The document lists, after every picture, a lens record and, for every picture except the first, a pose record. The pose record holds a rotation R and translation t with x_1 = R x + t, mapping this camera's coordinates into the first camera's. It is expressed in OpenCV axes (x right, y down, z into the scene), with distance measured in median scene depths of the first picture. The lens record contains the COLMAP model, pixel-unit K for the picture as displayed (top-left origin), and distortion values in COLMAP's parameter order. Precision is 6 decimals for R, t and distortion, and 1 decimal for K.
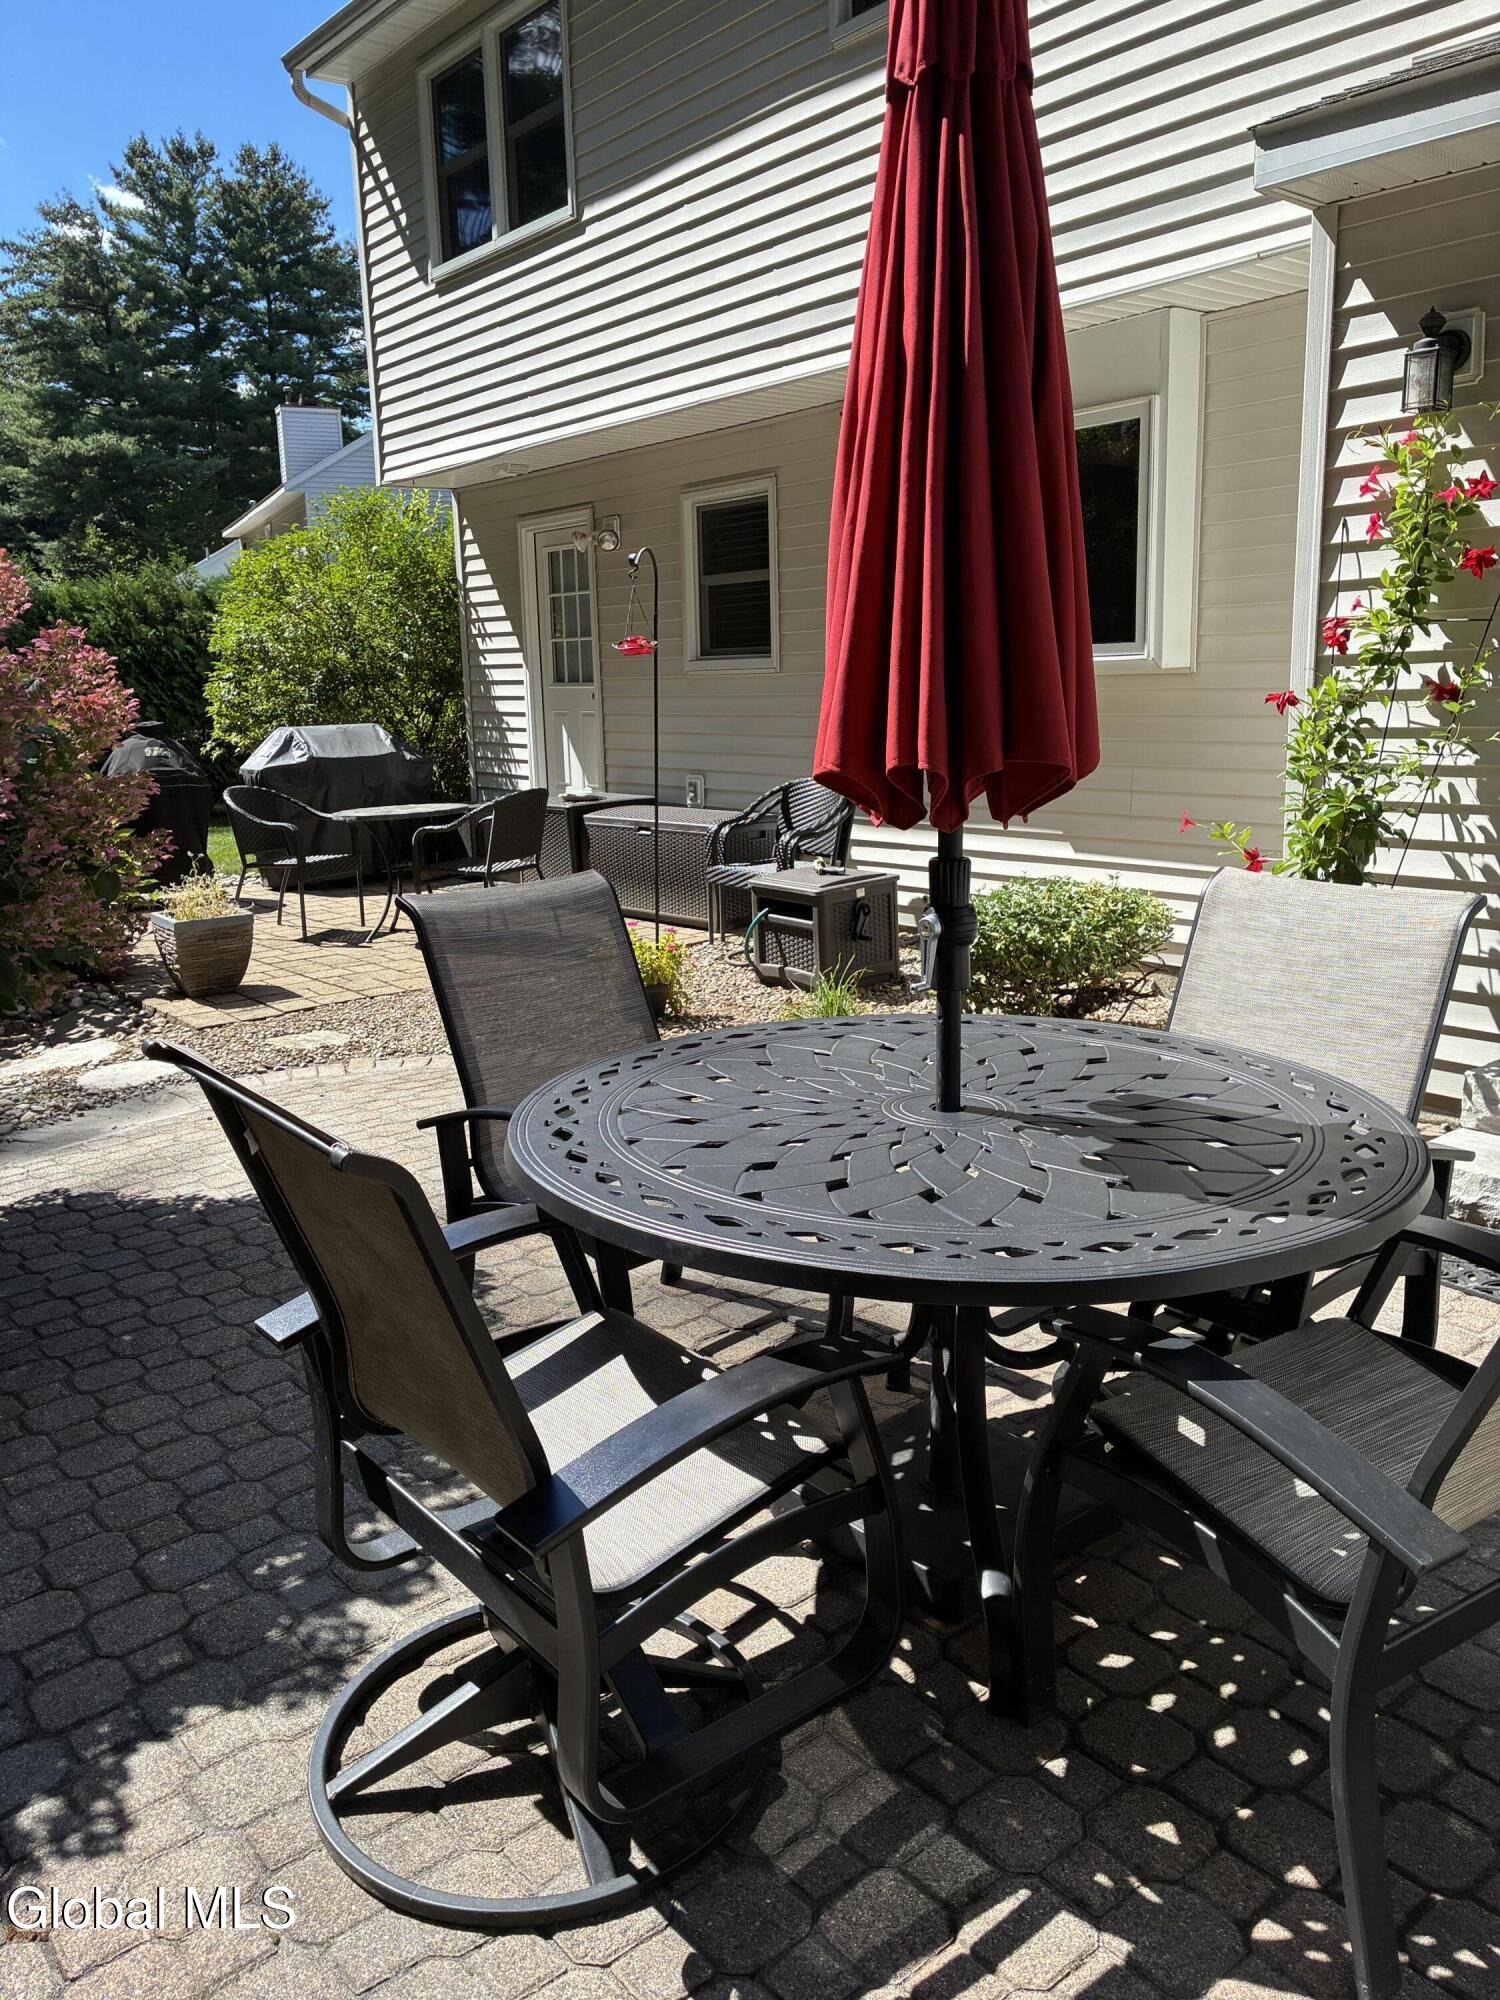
lens RADIAL K [[1539.3, 0, 750.0], [0, 1539.3, 1000.0], [0, 0, 1]] dist [0.024250, 0.002082]
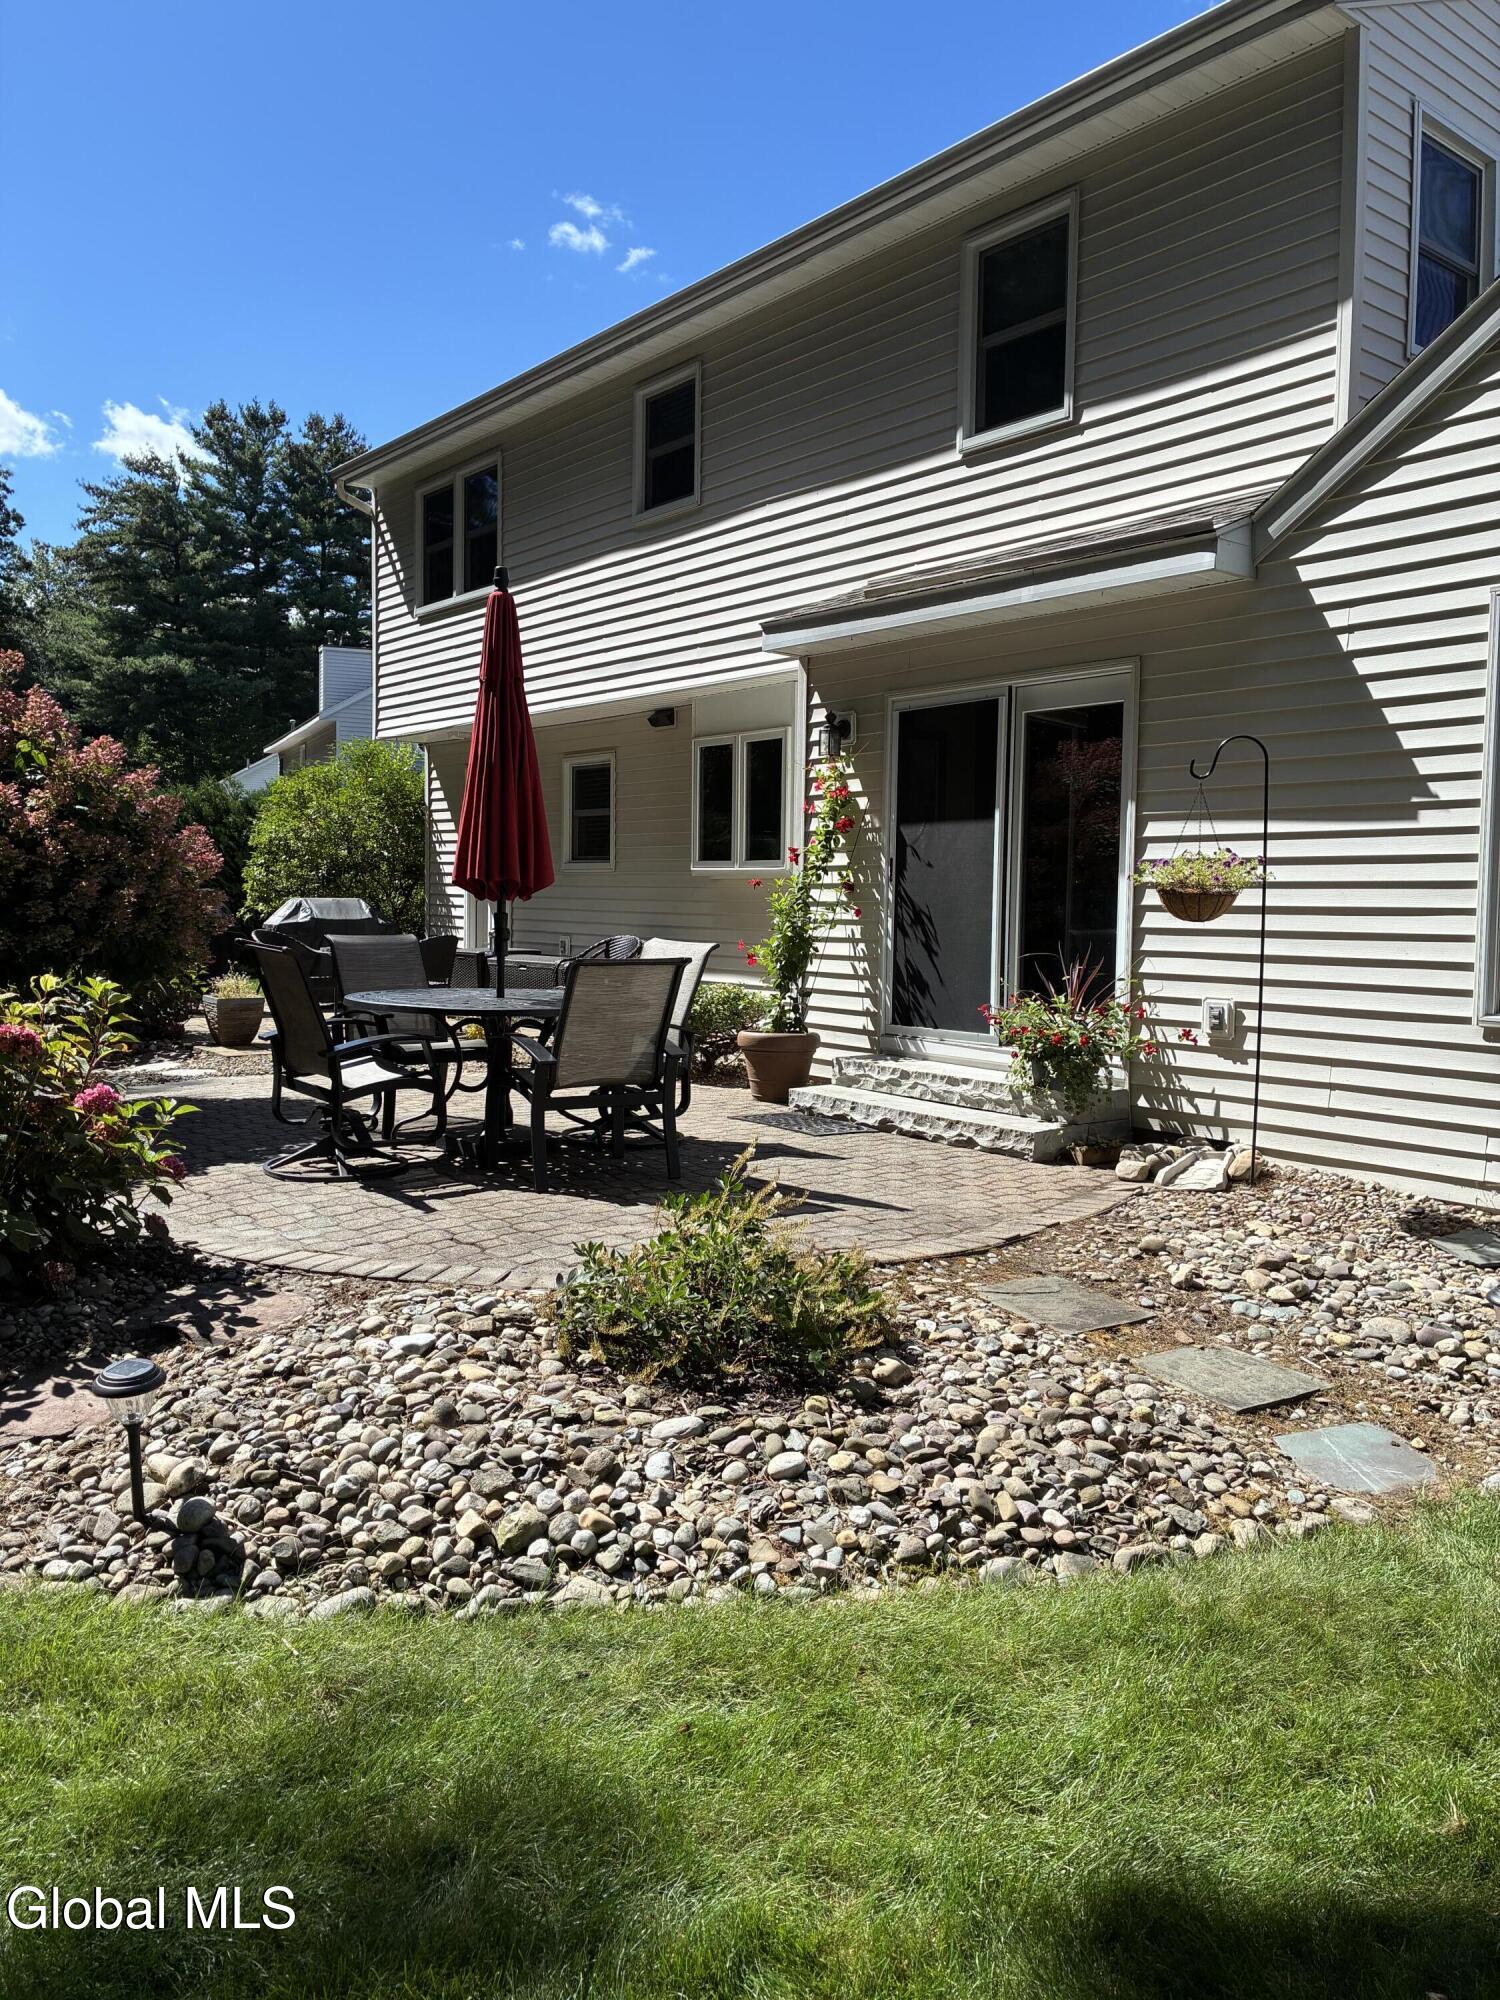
lens RADIAL K [[1528.6, 0, 750.0], [0, 1528.6, 1000.0], [0, 0, 1]] dist [0.039425, 0.071962]
pose [[0.999048, 0.043146, -0.006460, 0.018817], [-0.043625, 0.989280, -0.139361, 0.013799], [0.000378, 0.139510, 0.990221, -0.056647]]
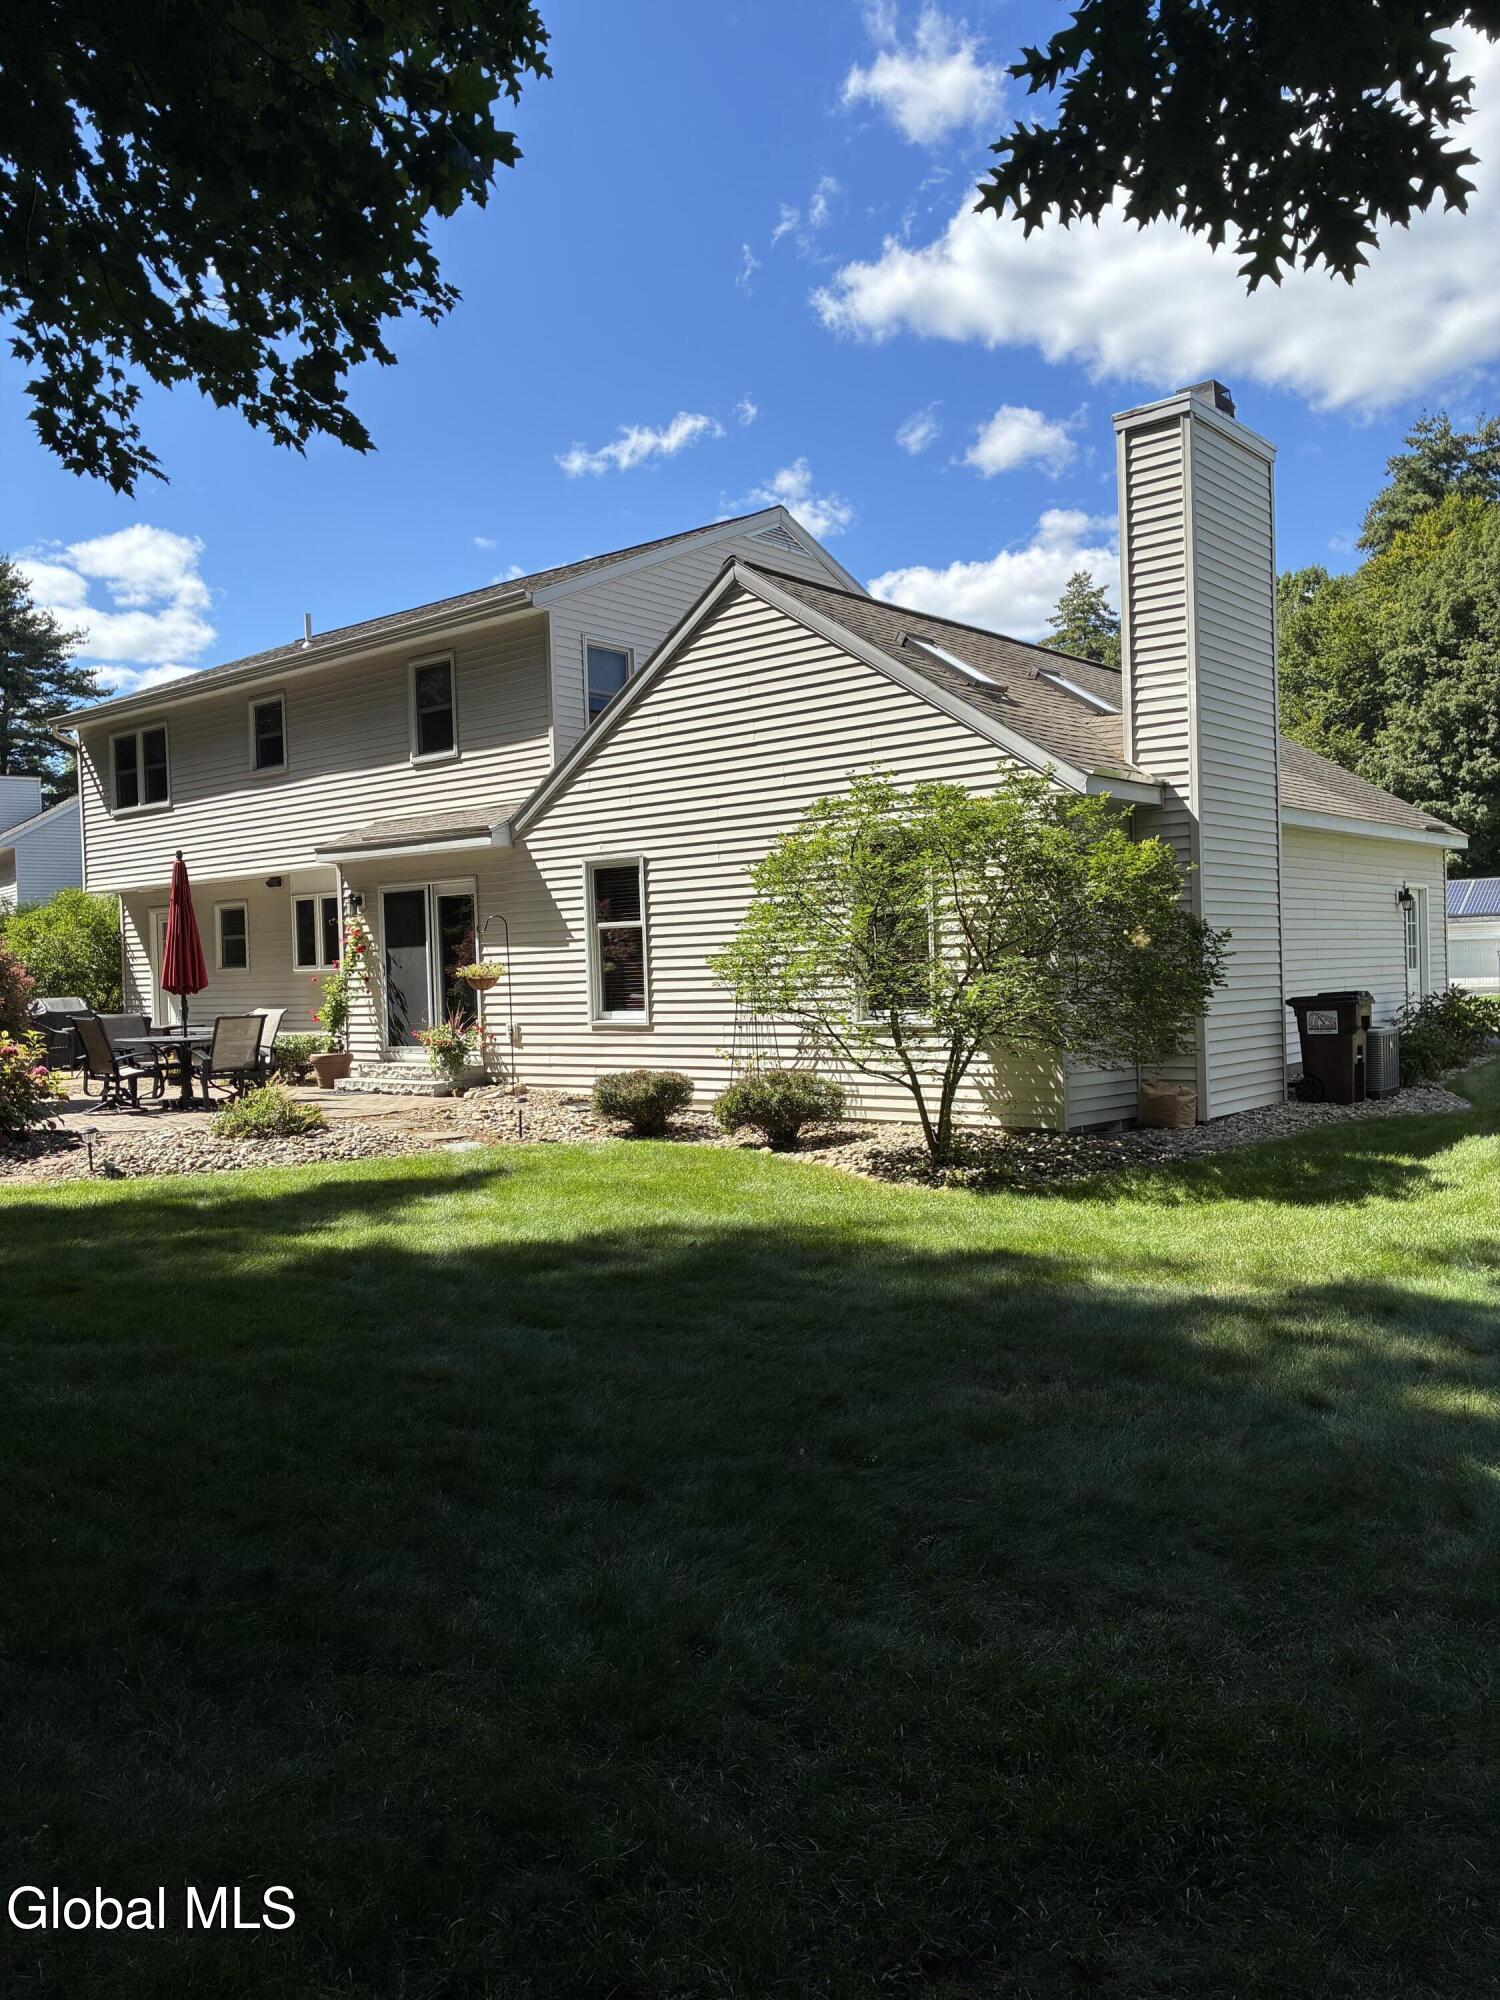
lens RADIAL K [[1539.3, 0, 750.0], [0, 1539.3, 1000.0], [0, 0, 1]] dist [0.024250, 0.002082]
pose [[0.981333, -0.005892, 0.192227, 0.037714], [0.042422, 0.981542, -0.186482, 0.038290], [-0.187580, 0.191156, 0.963469, -0.180157]]
